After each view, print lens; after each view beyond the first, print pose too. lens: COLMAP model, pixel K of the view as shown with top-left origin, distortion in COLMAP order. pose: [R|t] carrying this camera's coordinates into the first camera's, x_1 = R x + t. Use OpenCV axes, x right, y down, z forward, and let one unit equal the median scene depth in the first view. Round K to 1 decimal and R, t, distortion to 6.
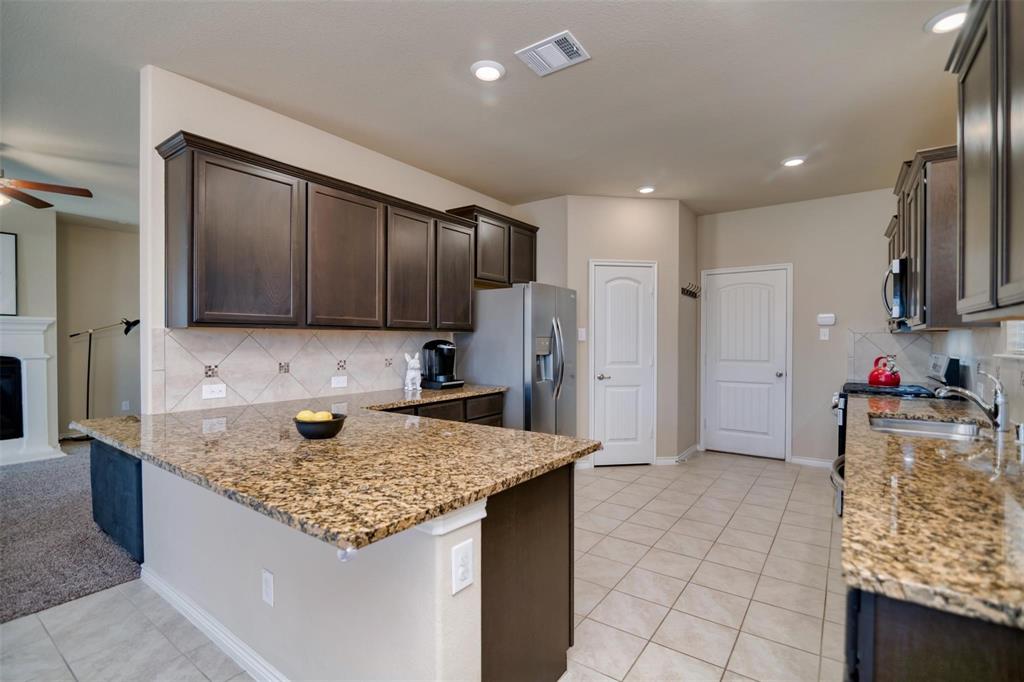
lens RADIAL K [[466.5, 0, 509.2], [0, 466.5, 345.7], [0, 0, 1]] dist [-0.017935, -0.000429]
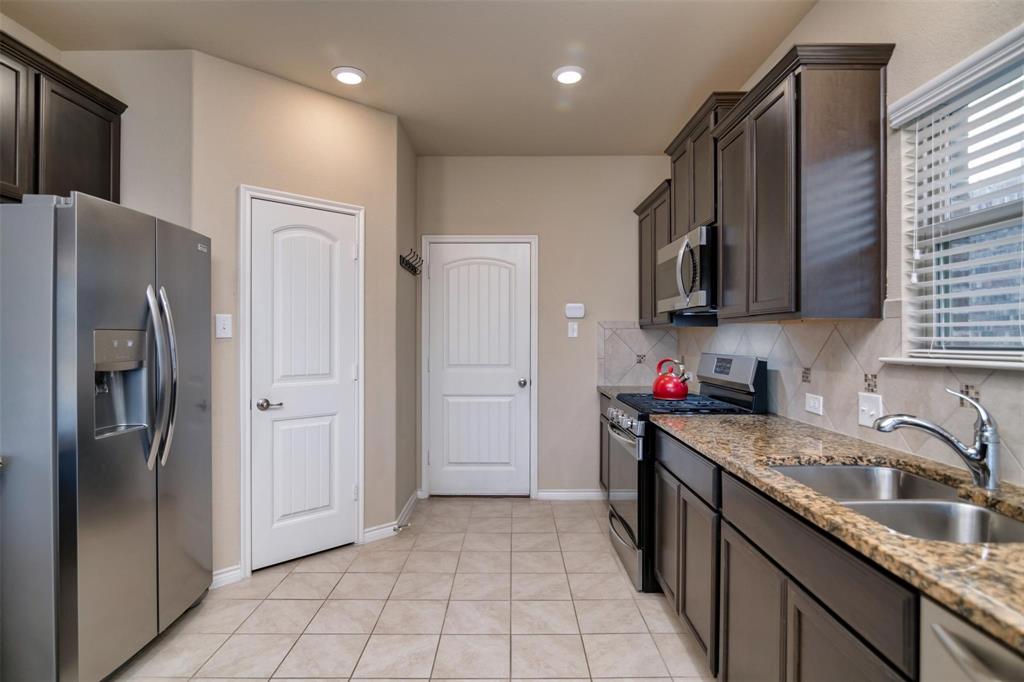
lens RADIAL K [[527.5, 0, 510.0], [0, 527.5, 339.1], [0, 0, 1]] dist [-0.012368, 0.001170]
pose [[0.809827, -0.001757, 0.586667, 0.070677], [0.006371, 0.999963, -0.005799, -0.004044], [-0.586635, 0.008434, 0.809808, 0.340621]]
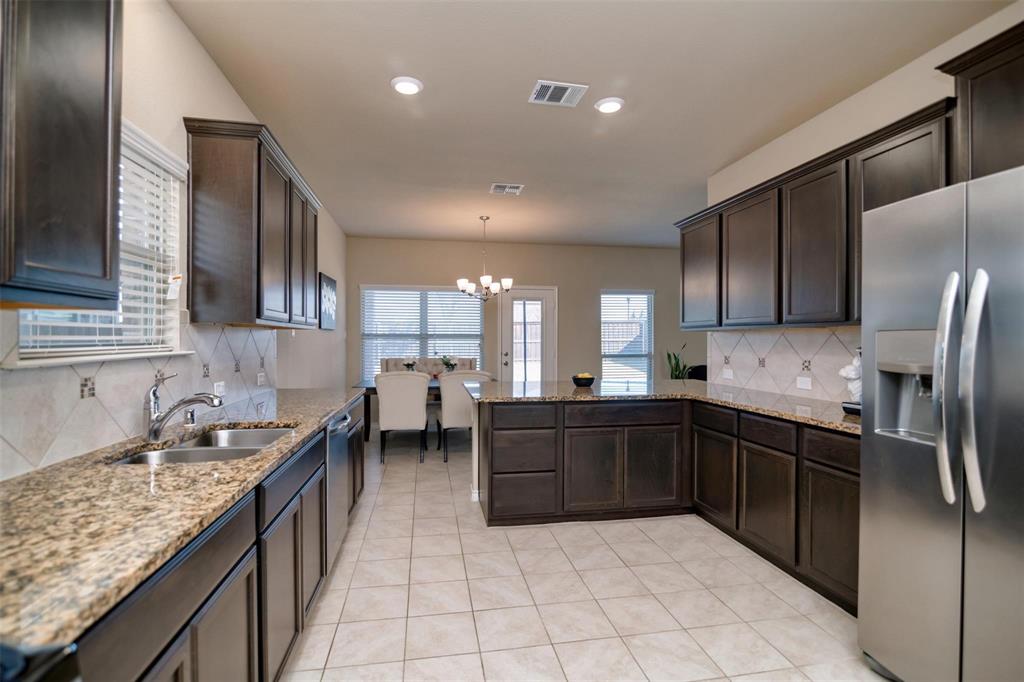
lens RADIAL K [[466.5, 0, 508.9], [0, 466.5, 340.7], [0, 0, 1]] dist [-0.017935, -0.000429]
pose [[-0.689226, 0.000092, -0.724546, 0.530230], [-0.009090, 0.999920, 0.008774, -0.007893], [0.724489, 0.012633, -0.689171, 0.892761]]
